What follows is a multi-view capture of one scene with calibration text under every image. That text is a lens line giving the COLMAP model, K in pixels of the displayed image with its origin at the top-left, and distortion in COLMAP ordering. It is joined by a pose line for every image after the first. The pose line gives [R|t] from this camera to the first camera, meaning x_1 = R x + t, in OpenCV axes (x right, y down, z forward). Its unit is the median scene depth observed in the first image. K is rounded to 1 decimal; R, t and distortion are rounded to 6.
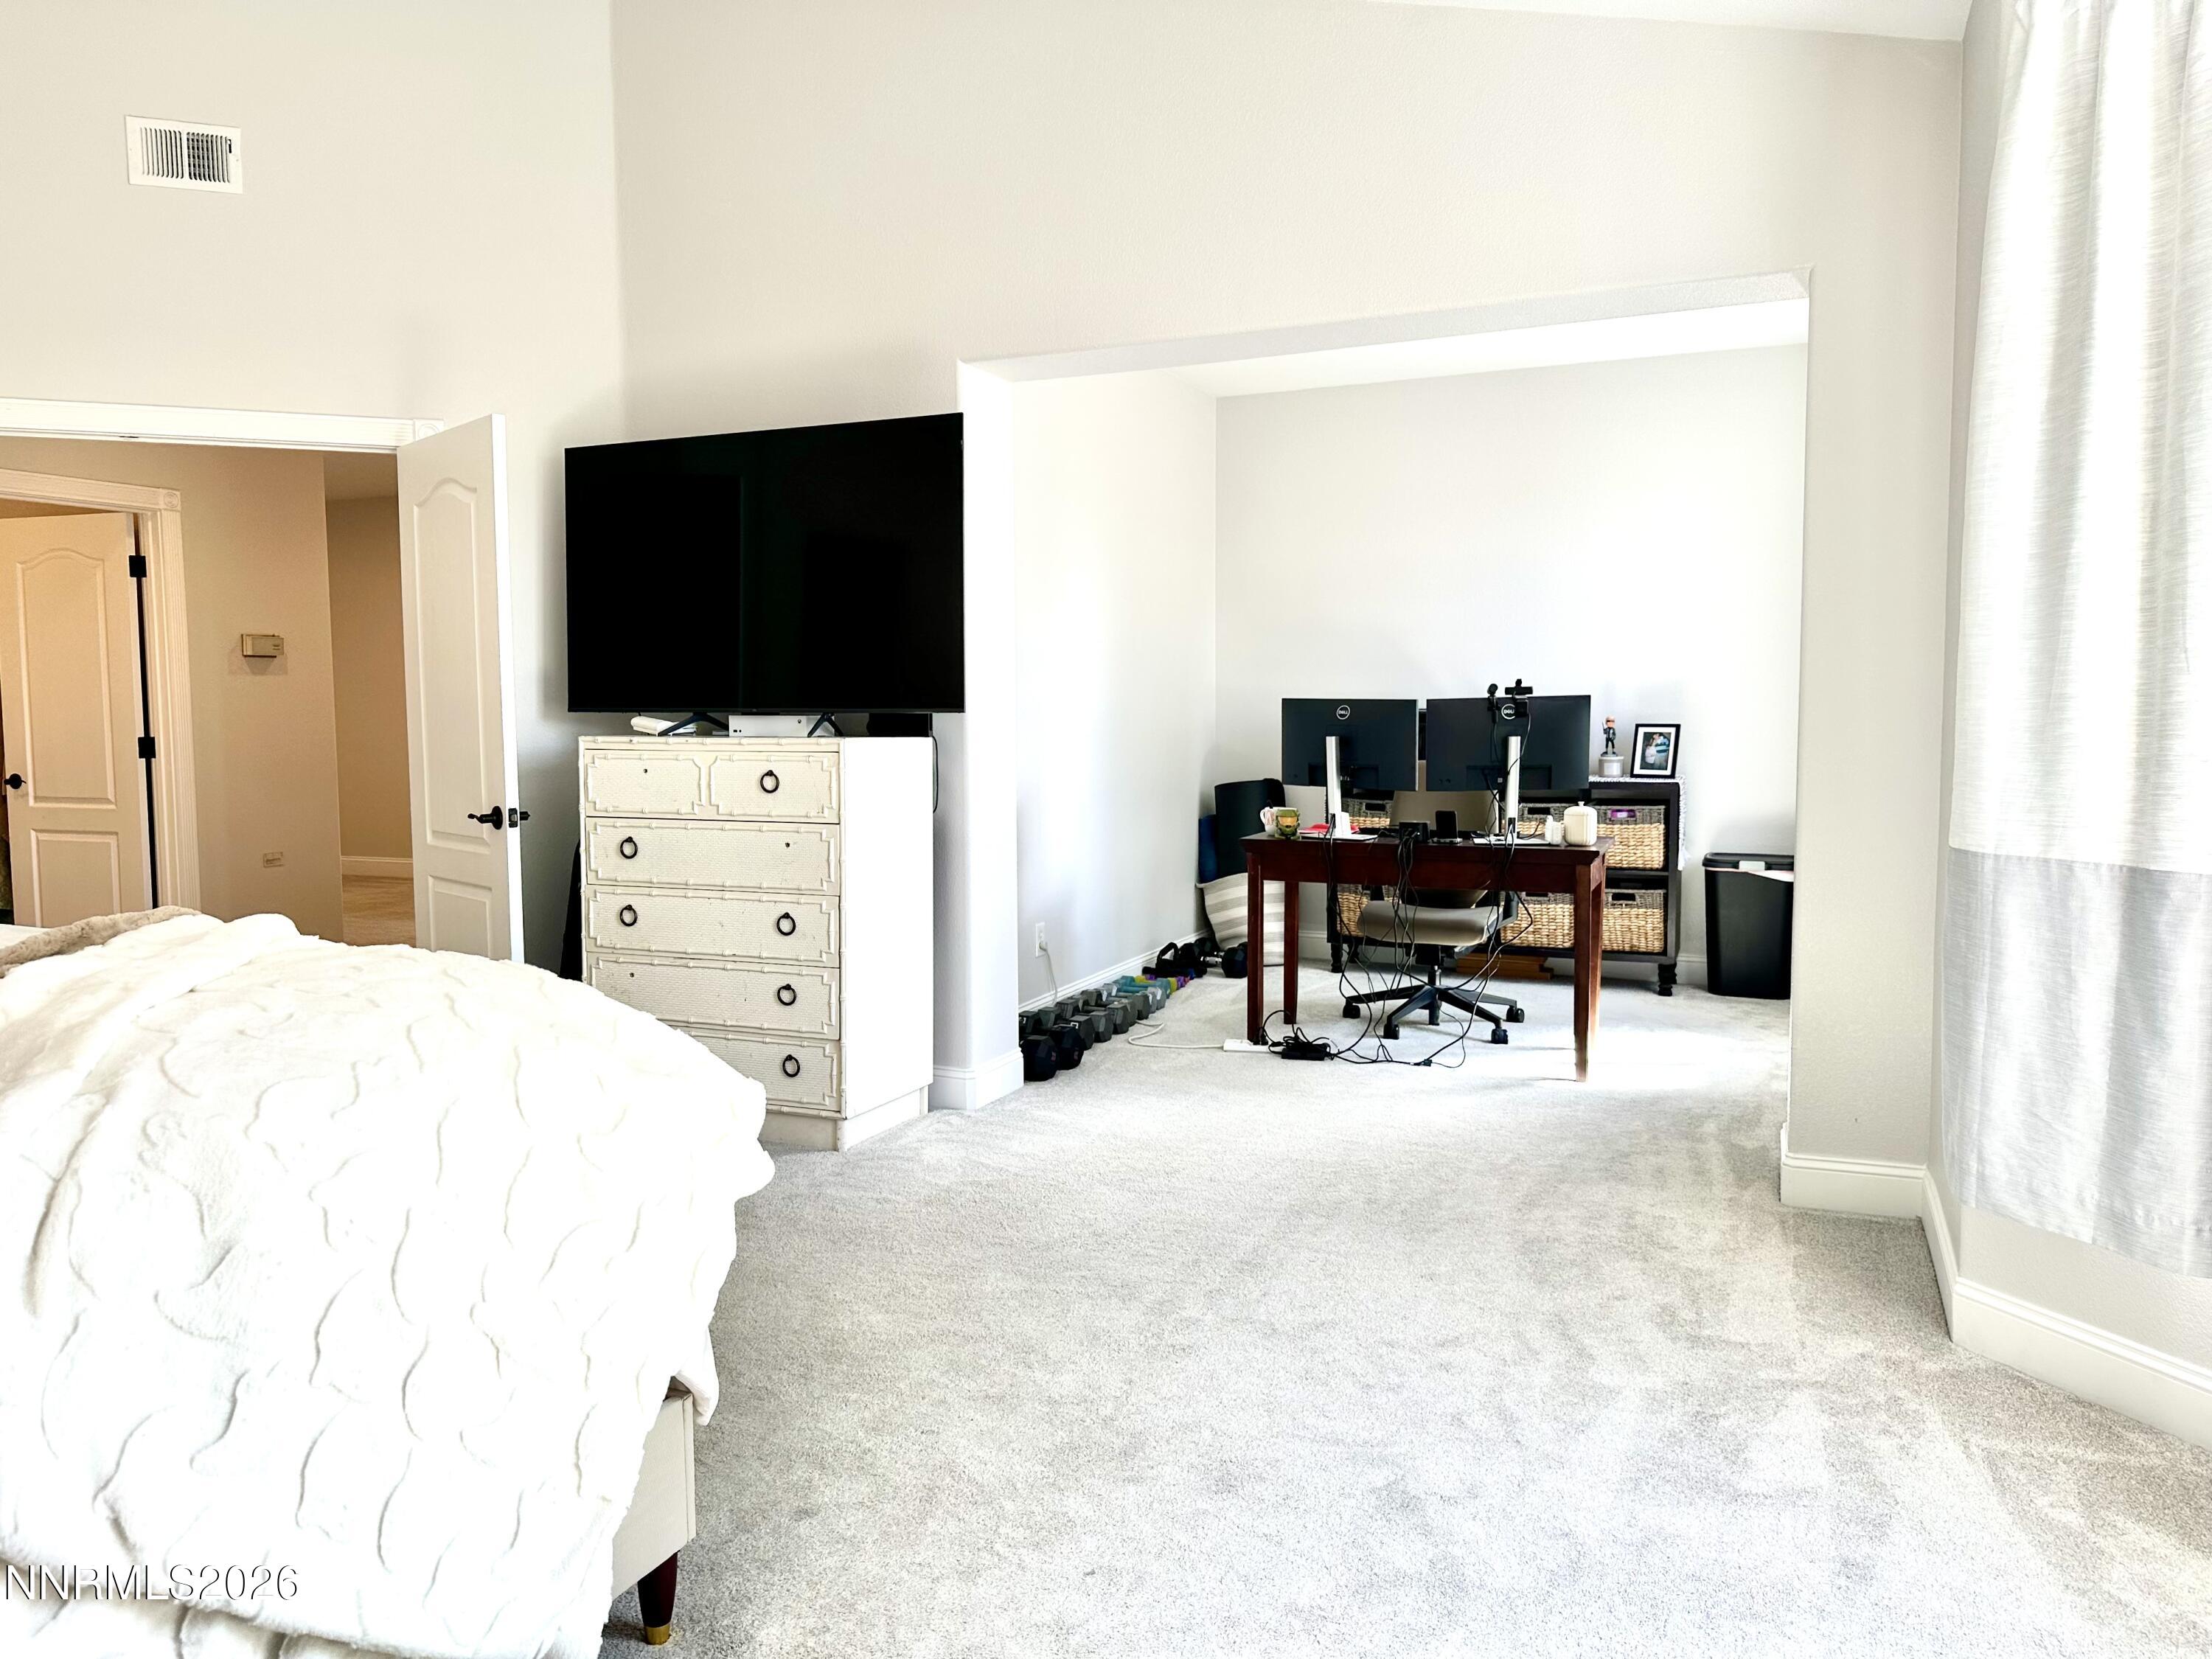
lens RADIAL K [[1601.2, 0, 1106.0], [0, 1601.2, 829.5], [0, 0, 1]] dist [0.036684, -0.018505]
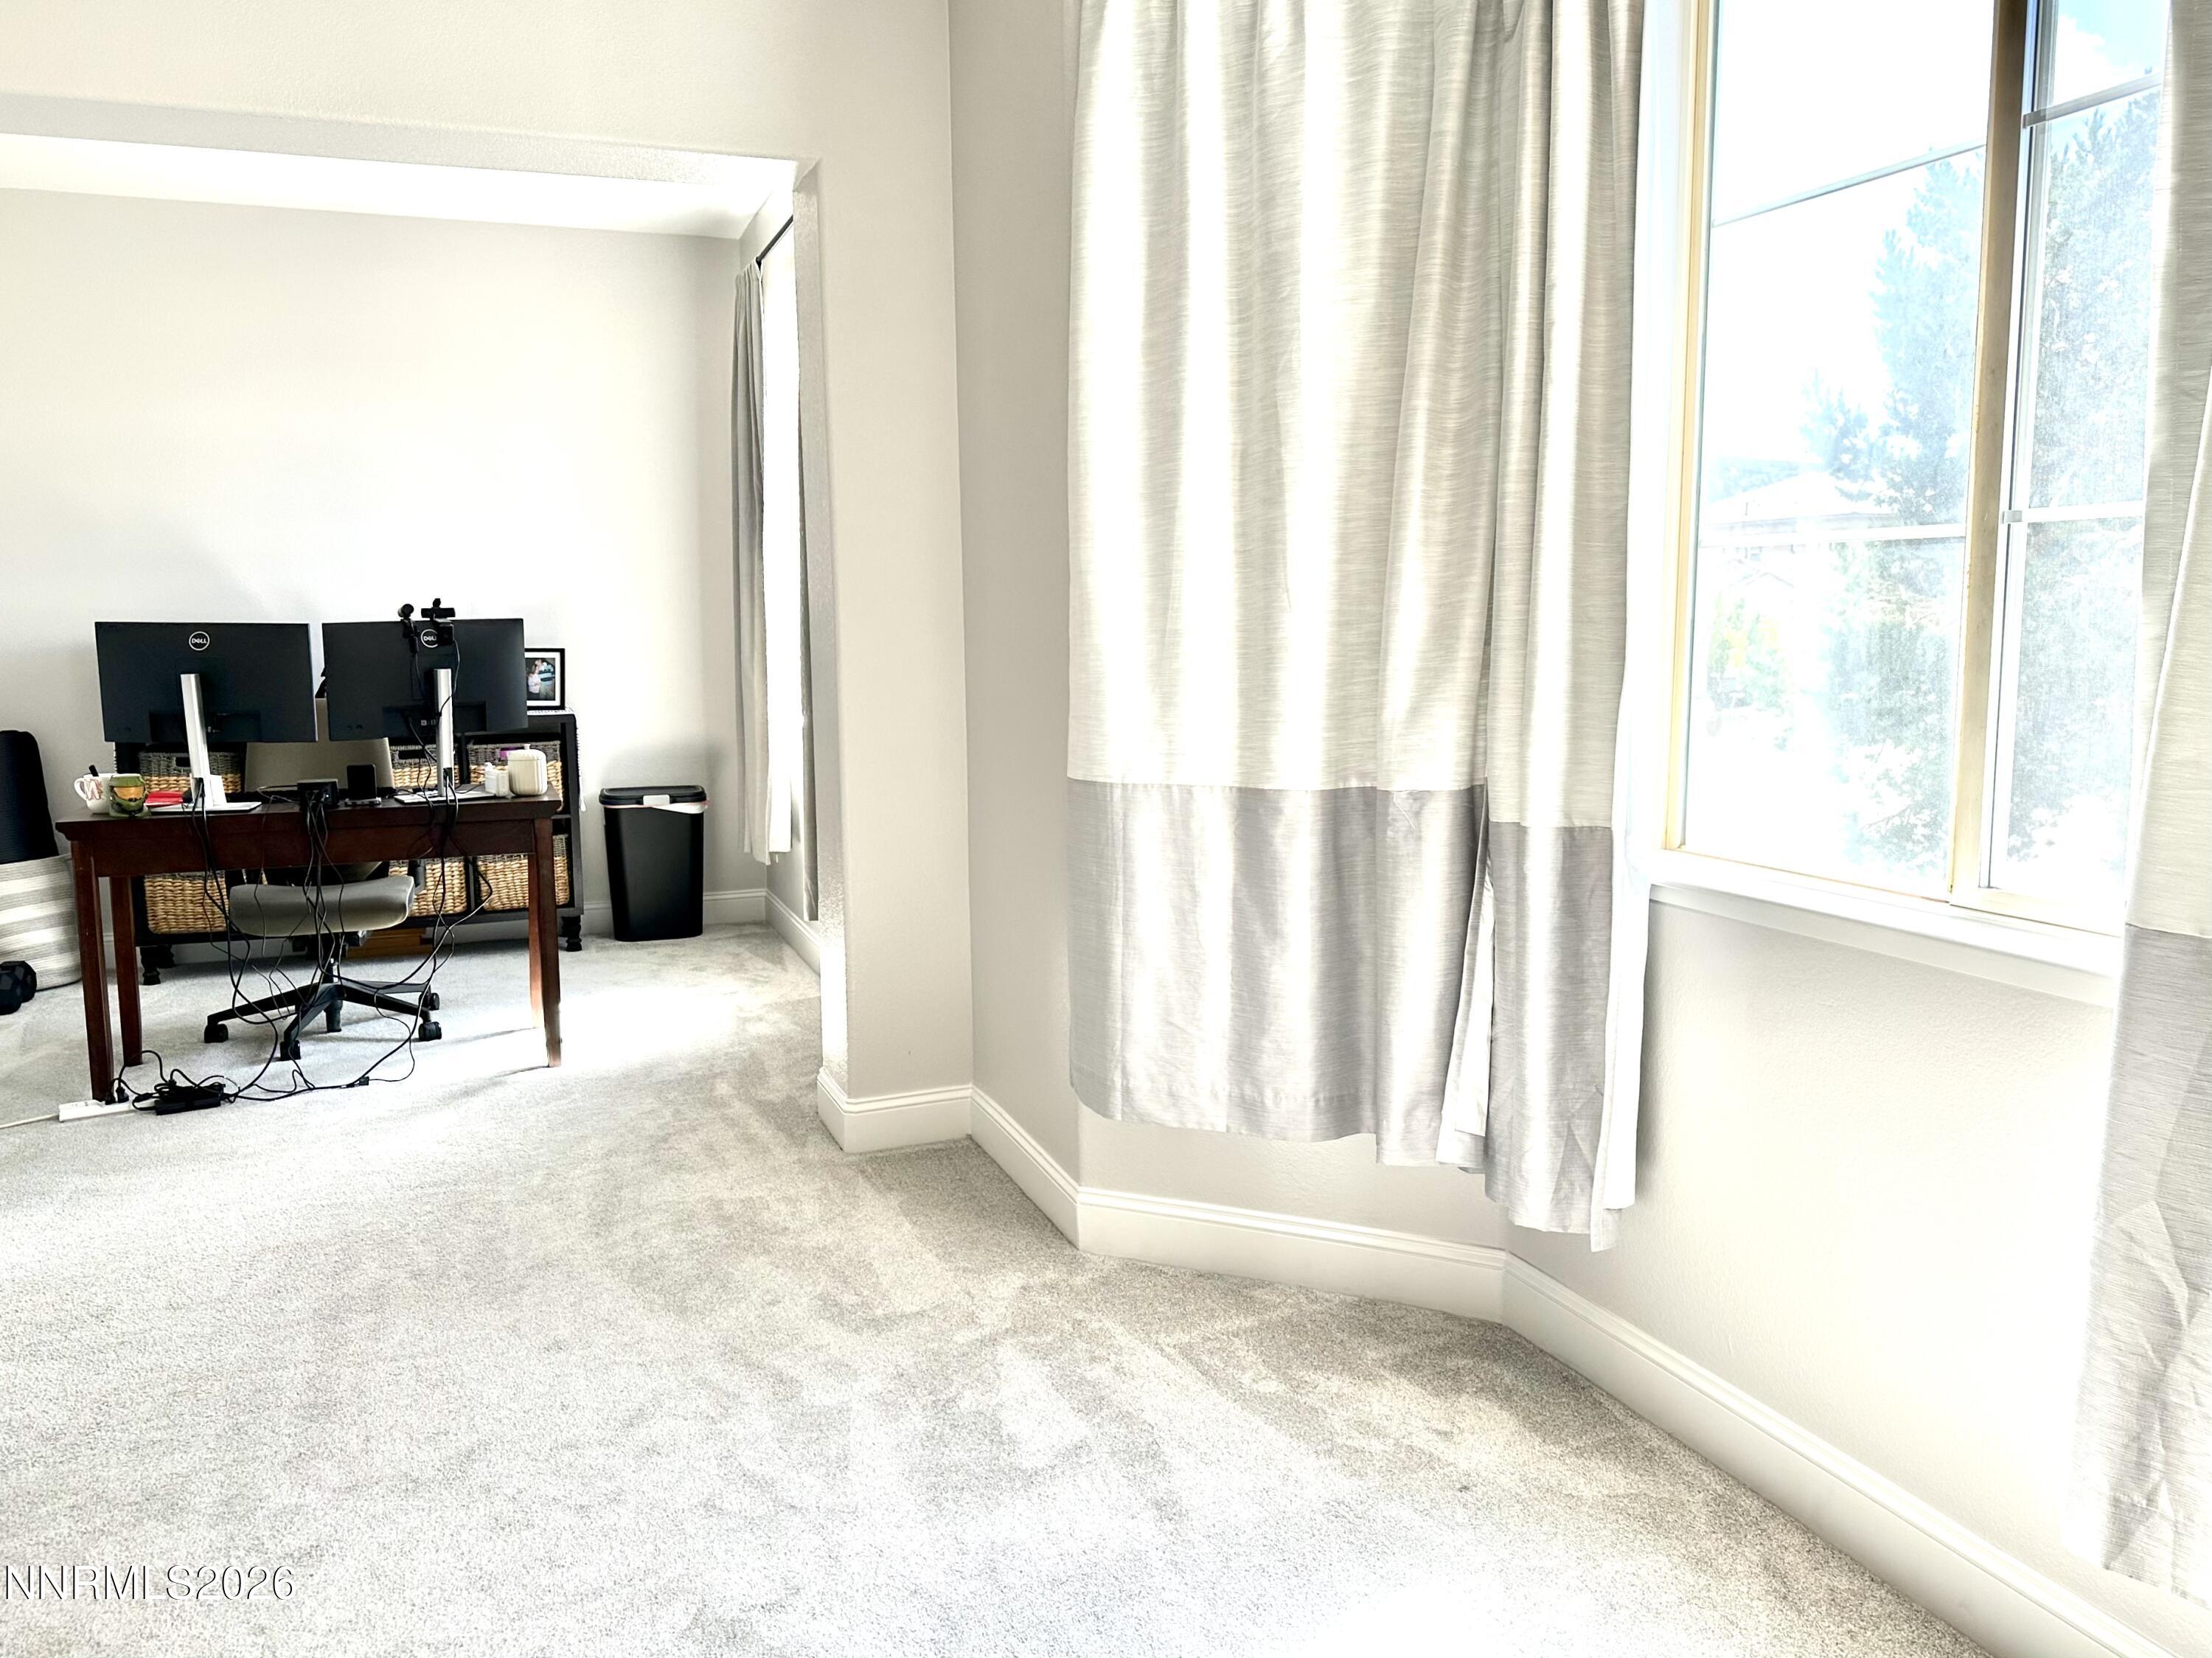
lens RADIAL K [[1698.1, 0, 1106.0], [0, 1698.1, 836.3], [0, 0, 1]] dist [0.160779, -0.181361]
pose [[0.713730, -0.095567, 0.693871, -0.145302], [0.059595, 0.995341, 0.075788, -0.022493], [-0.697881, -0.012740, 0.716100, 0.142271]]
